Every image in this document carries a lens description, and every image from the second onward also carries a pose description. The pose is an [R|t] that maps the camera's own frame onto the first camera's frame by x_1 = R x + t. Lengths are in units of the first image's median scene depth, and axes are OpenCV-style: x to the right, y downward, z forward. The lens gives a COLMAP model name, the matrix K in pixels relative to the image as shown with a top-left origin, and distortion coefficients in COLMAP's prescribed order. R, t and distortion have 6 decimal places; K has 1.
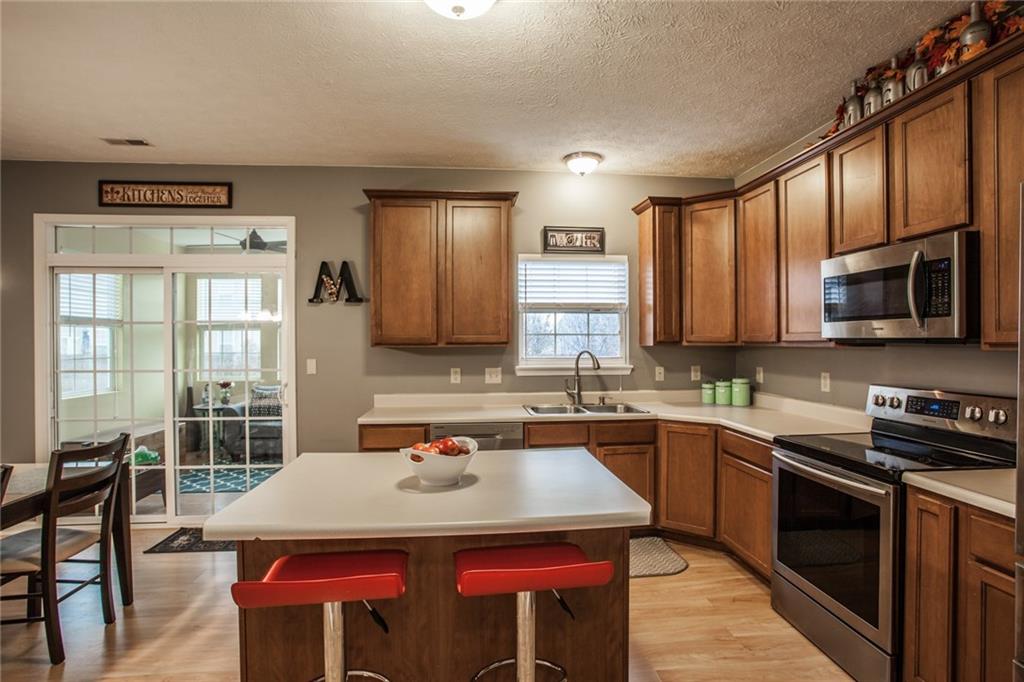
lens RADIAL K [[507.9, 0, 538.8], [0, 507.9, 342.0], [0, 0, 1]] dist [-0.054238, 0.016301]
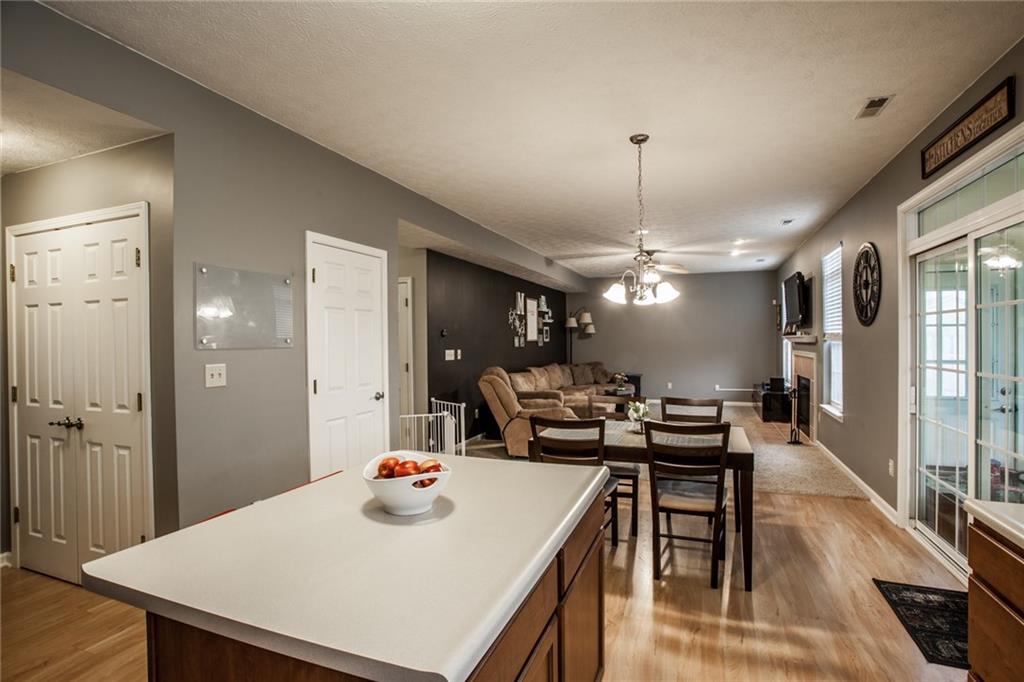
lens RADIAL K [[507.9, 0, 517.6], [0, 507.9, 341.4], [0, 0, 1]] dist [-0.054238, 0.016301]
pose [[-0.486262, 0.012715, -0.873720, 0.206821], [0.007201, 0.999918, 0.010544, -0.002325], [0.873783, -0.001165, -0.486314, 0.733463]]
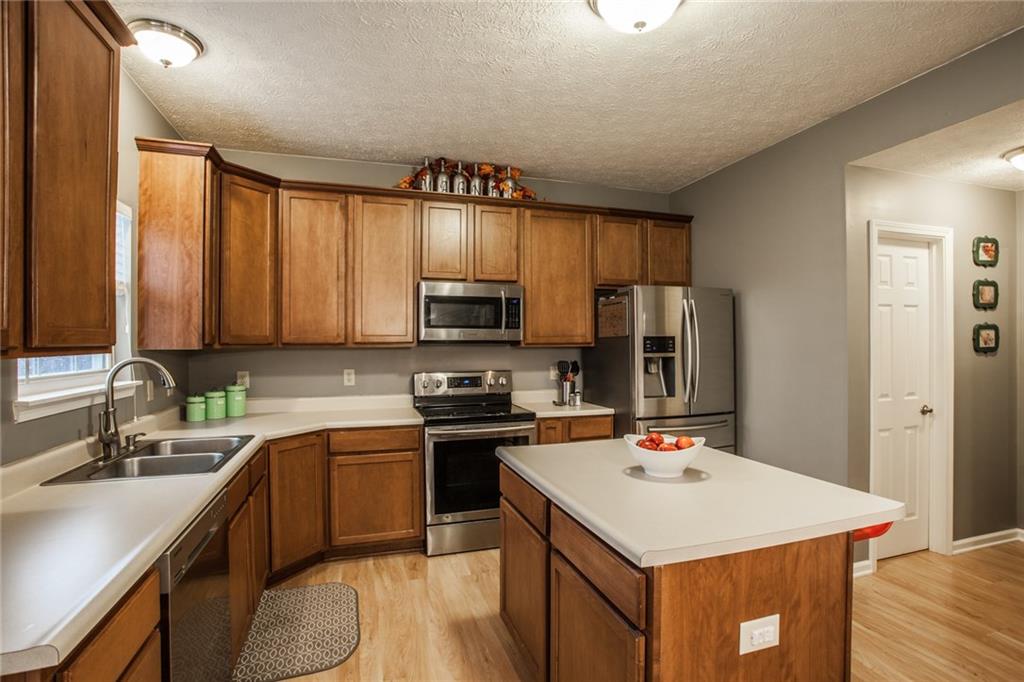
lens RADIAL K [[507.9, 0, 520.1], [0, 507.9, 336.7], [0, 0, 1]] dist [-0.054238, 0.016301]
pose [[-0.164653, 0.012923, 0.986267, -0.575435], [0.005756, 0.999910, -0.012141, 0.000790], [-0.986335, 0.003678, -0.164713, 0.690926]]
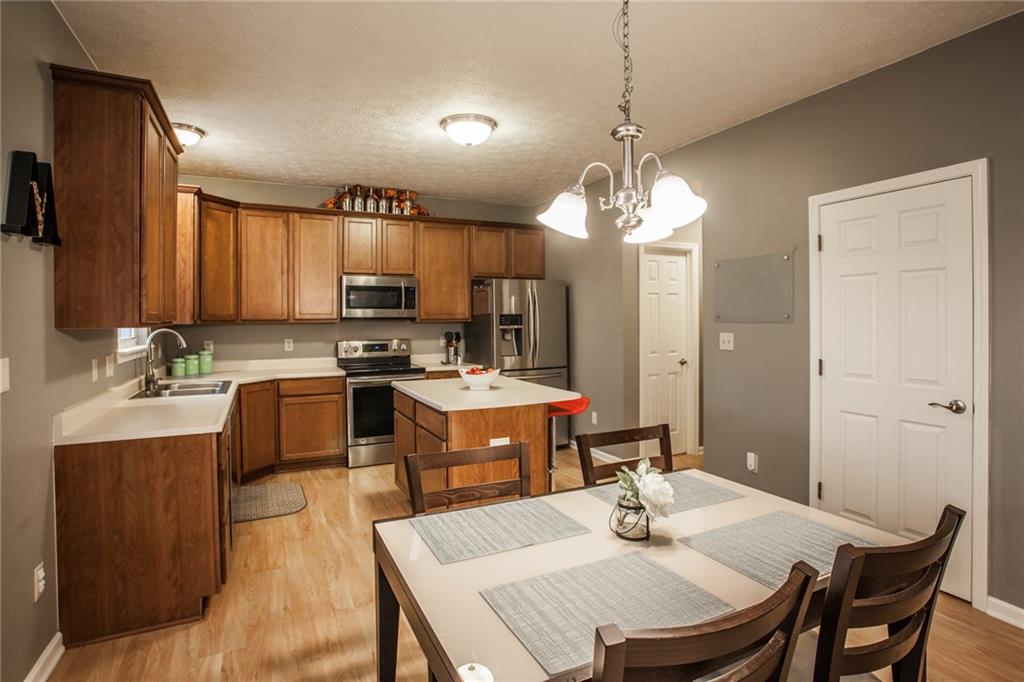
lens RADIAL K [[507.9, 0, 502.9], [0, 507.9, 317.3], [0, 0, 1]] dist [-0.054238, 0.016301]
pose [[-0.285468, 0.005842, 0.958370, -1.008634], [0.009544, 0.999949, -0.003253, 0.002998], [-0.958341, 0.008218, -0.285509, 0.694527]]
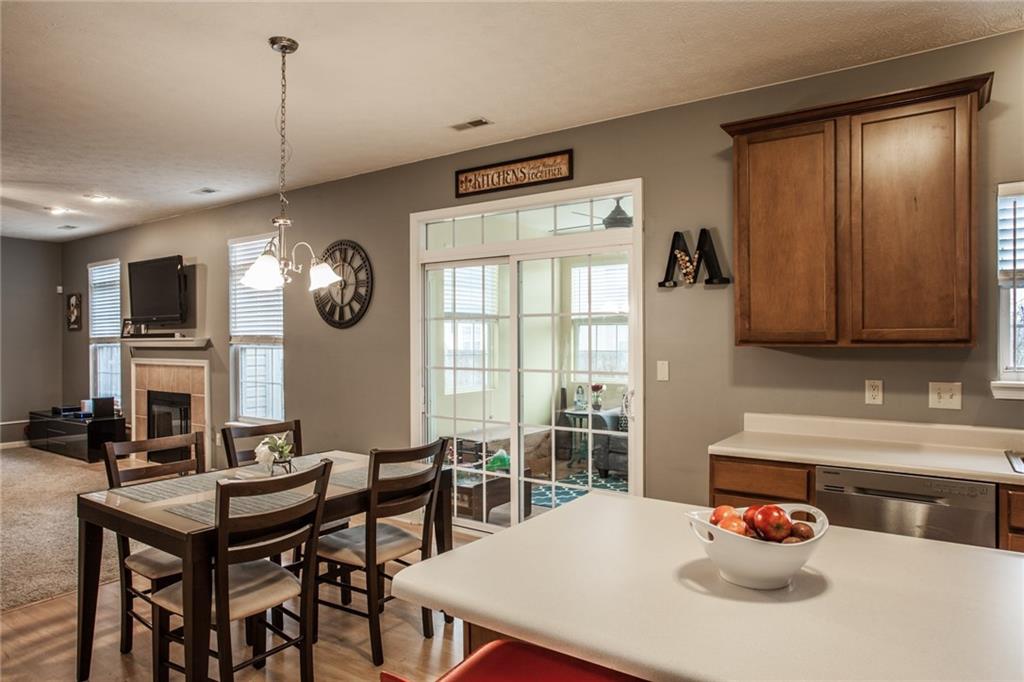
lens RADIAL K [[652.4, 0, 508.6], [0, 652.4, 337.4], [0, 0, 1]] dist [-0.039880, 0.021671]
pose [[0.739459, 0.001133, -0.673201, 0.042893], [-0.001982, 0.999998, -0.000495, -0.000880], [0.673199, 0.001700, 0.739460, 0.109694]]
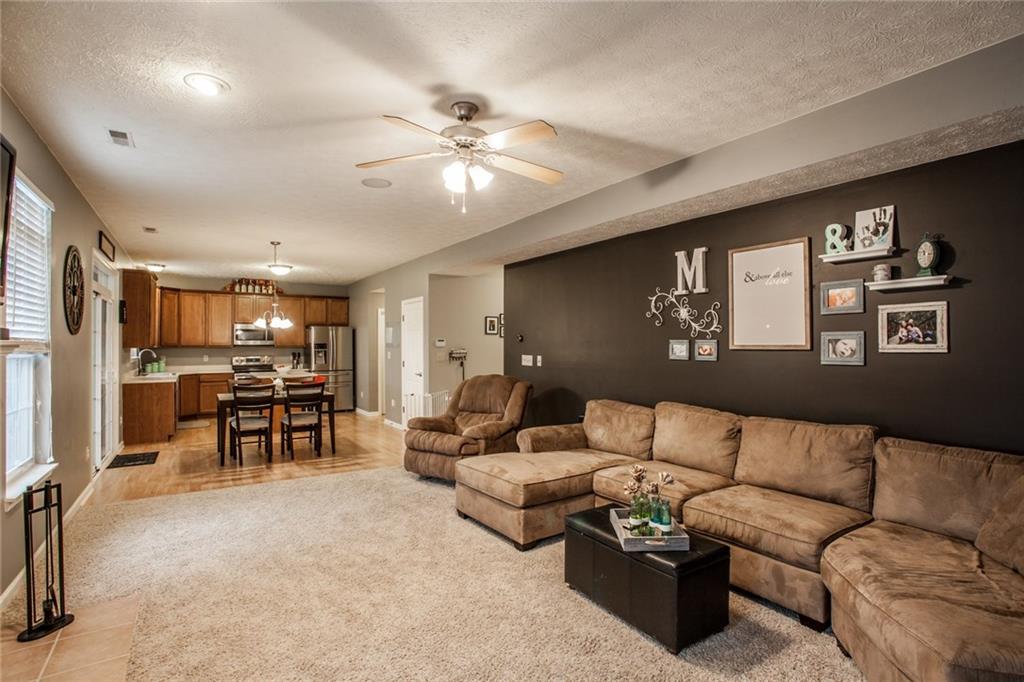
lens RADIAL K [[507.9, 0, 520.2], [0, 507.9, 332.9], [0, 0, 1]] dist [-0.054238, 0.016301]
pose [[-0.409032, 0.025827, 0.912154, -2.702607], [0.008443, 0.999664, -0.024519, 0.010661], [-0.912481, -0.002328, -0.409112, 0.409809]]
